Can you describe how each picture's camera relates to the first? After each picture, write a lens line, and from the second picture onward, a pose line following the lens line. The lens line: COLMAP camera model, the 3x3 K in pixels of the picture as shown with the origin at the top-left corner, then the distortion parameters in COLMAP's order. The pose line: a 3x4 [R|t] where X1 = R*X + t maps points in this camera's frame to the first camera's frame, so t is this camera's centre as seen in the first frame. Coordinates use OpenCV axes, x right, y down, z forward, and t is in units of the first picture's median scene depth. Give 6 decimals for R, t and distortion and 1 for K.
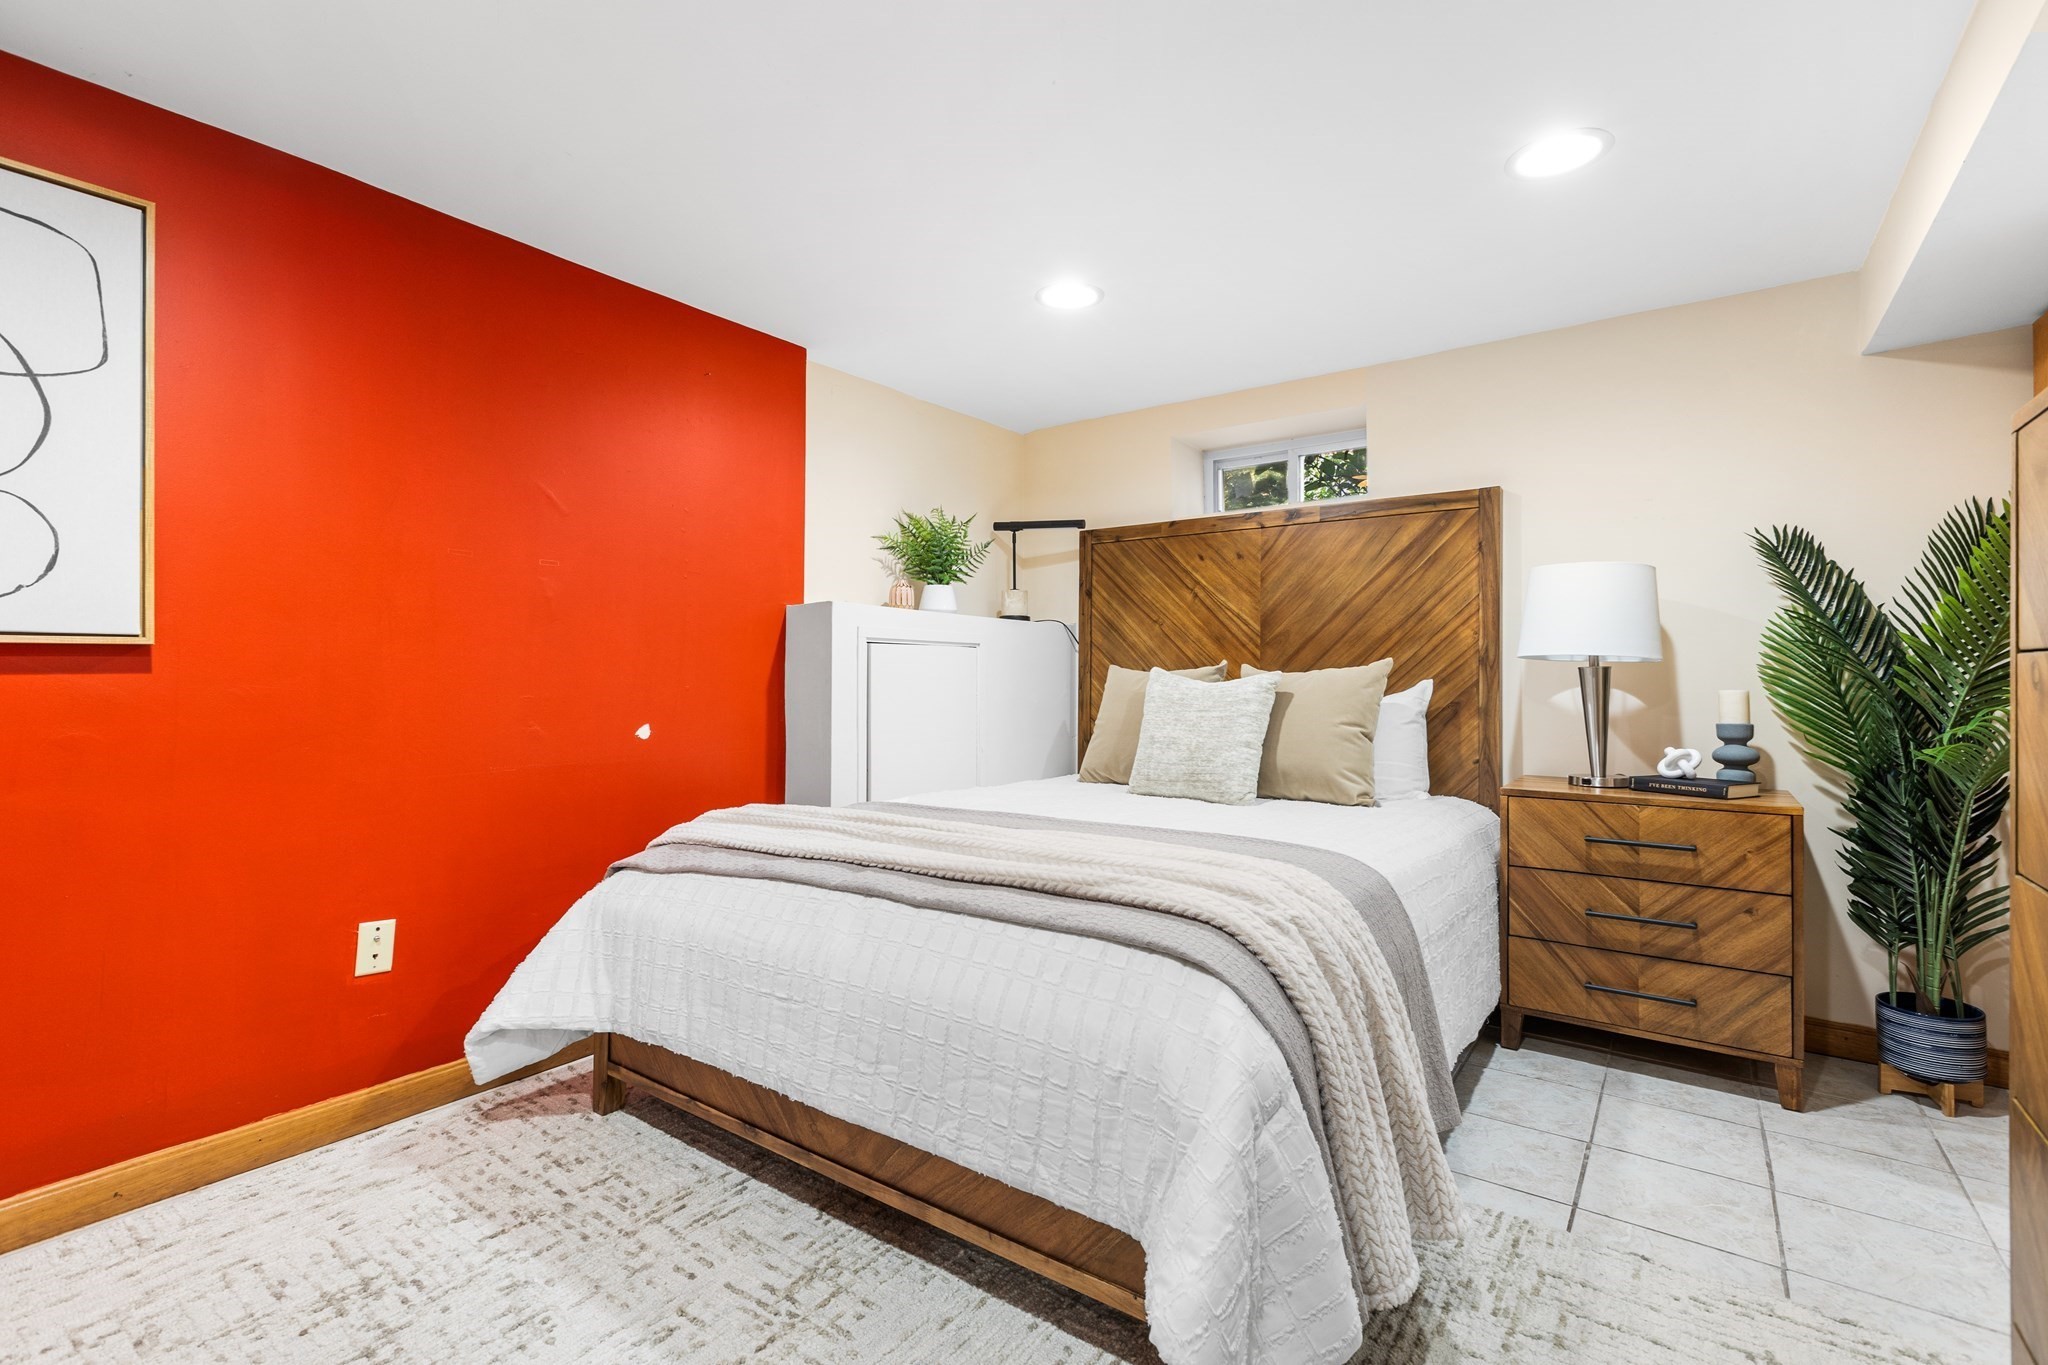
lens RADIAL K [[916.4, 0, 1020.8], [0, 916.4, 682.2], [0, 0, 1]] dist [0.000857, 0.000407]
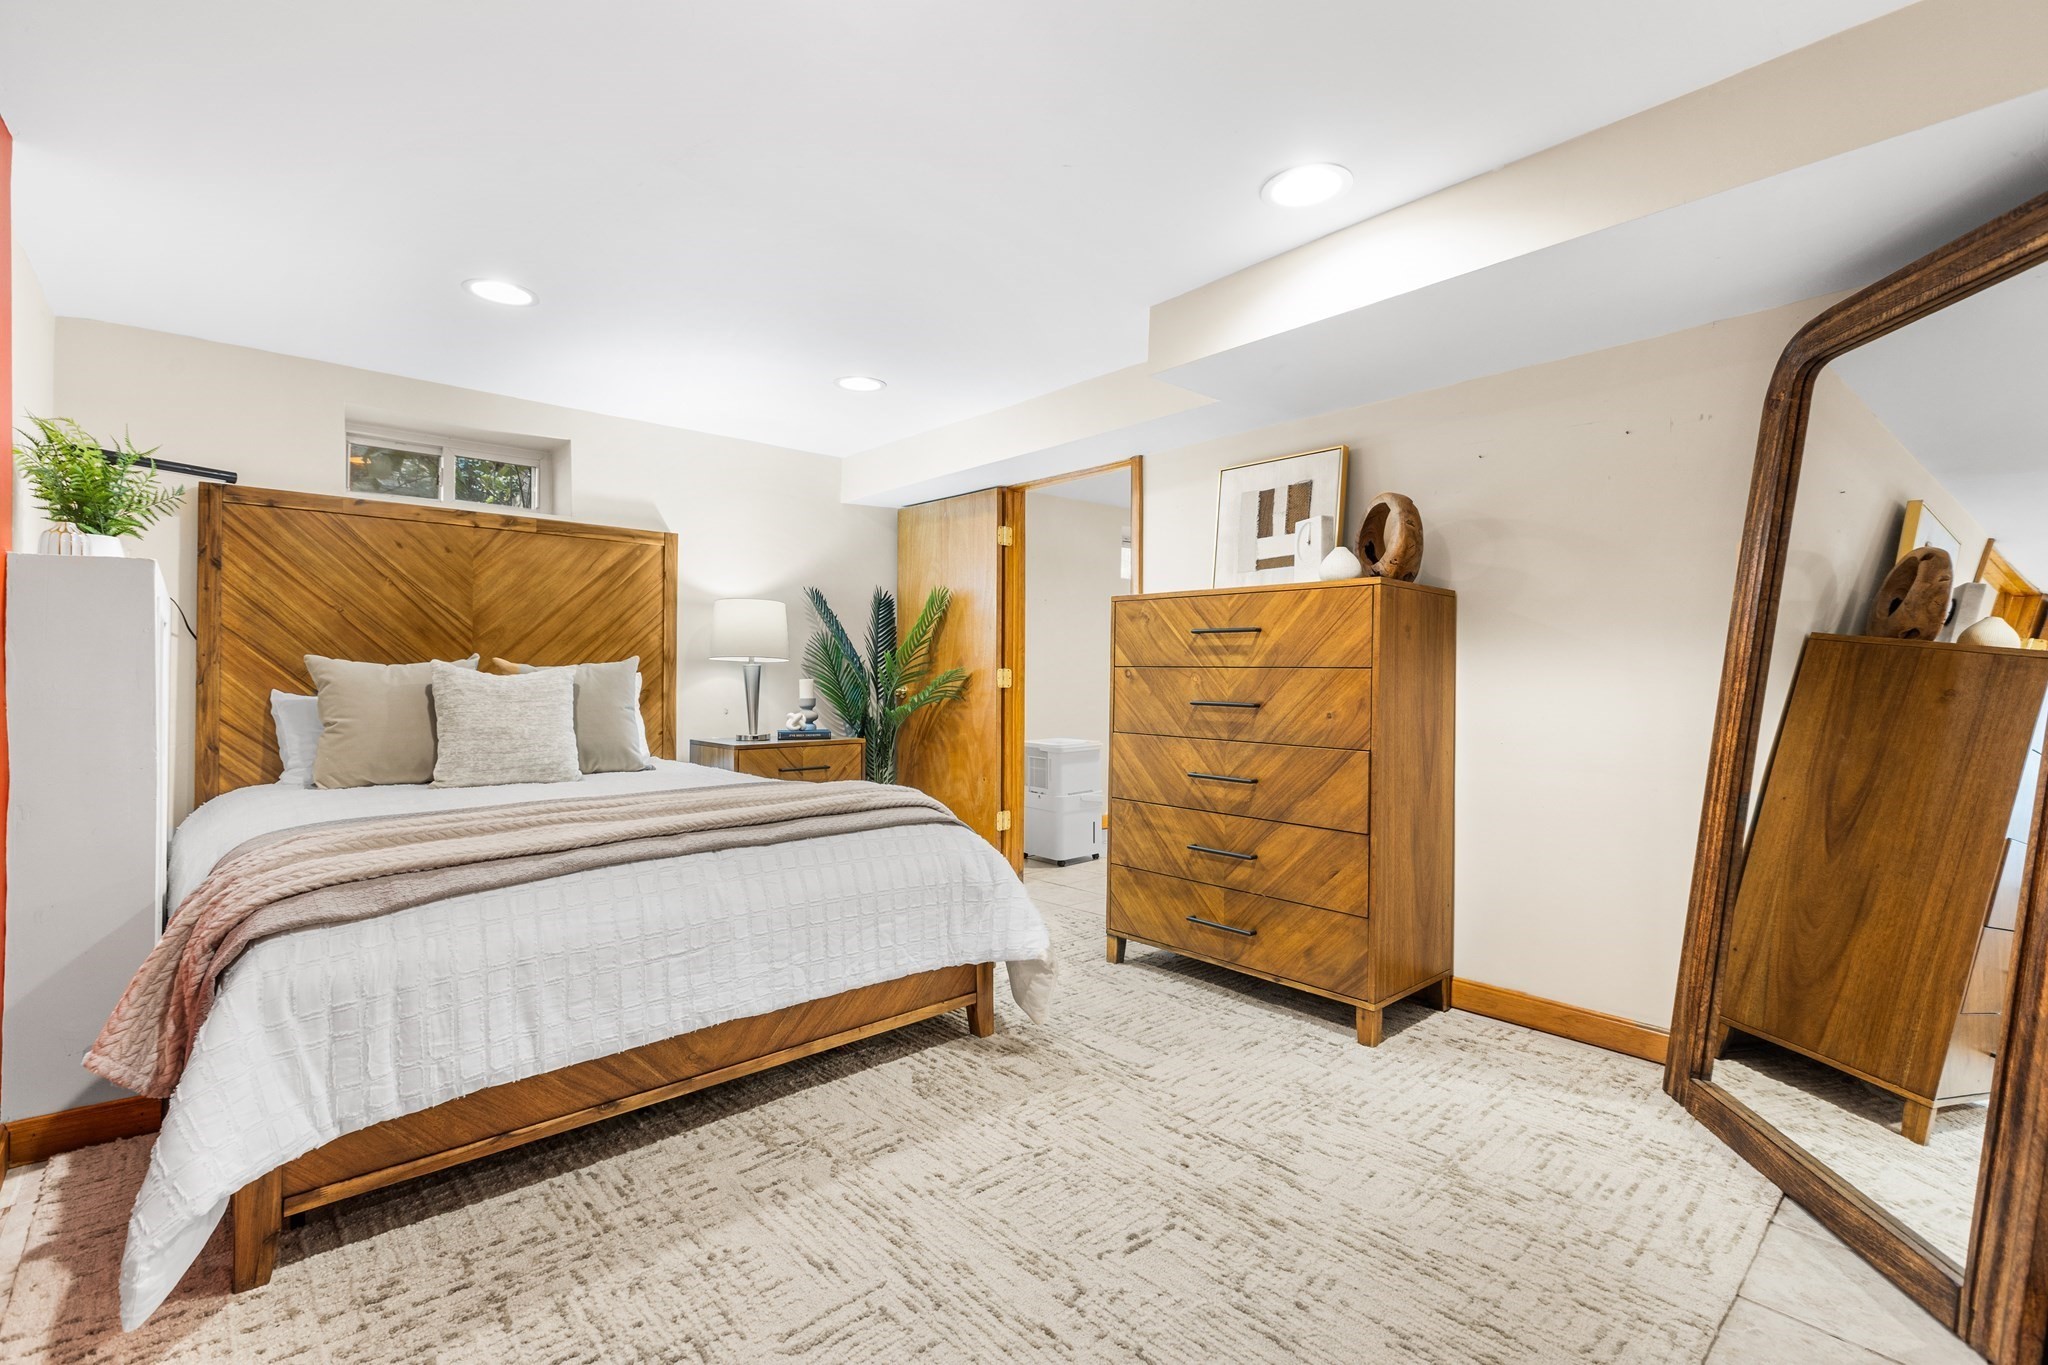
lens RADIAL K [[916.4, 0, 1020.8], [0, 916.4, 682.2], [0, 0, 1]] dist [0.000857, 0.000407]
pose [[0.212129, -0.009420, 0.977196, -0.680422], [-0.001070, 0.999951, 0.009872, -0.002550], [-0.977241, -0.003140, 0.212108, 0.182172]]
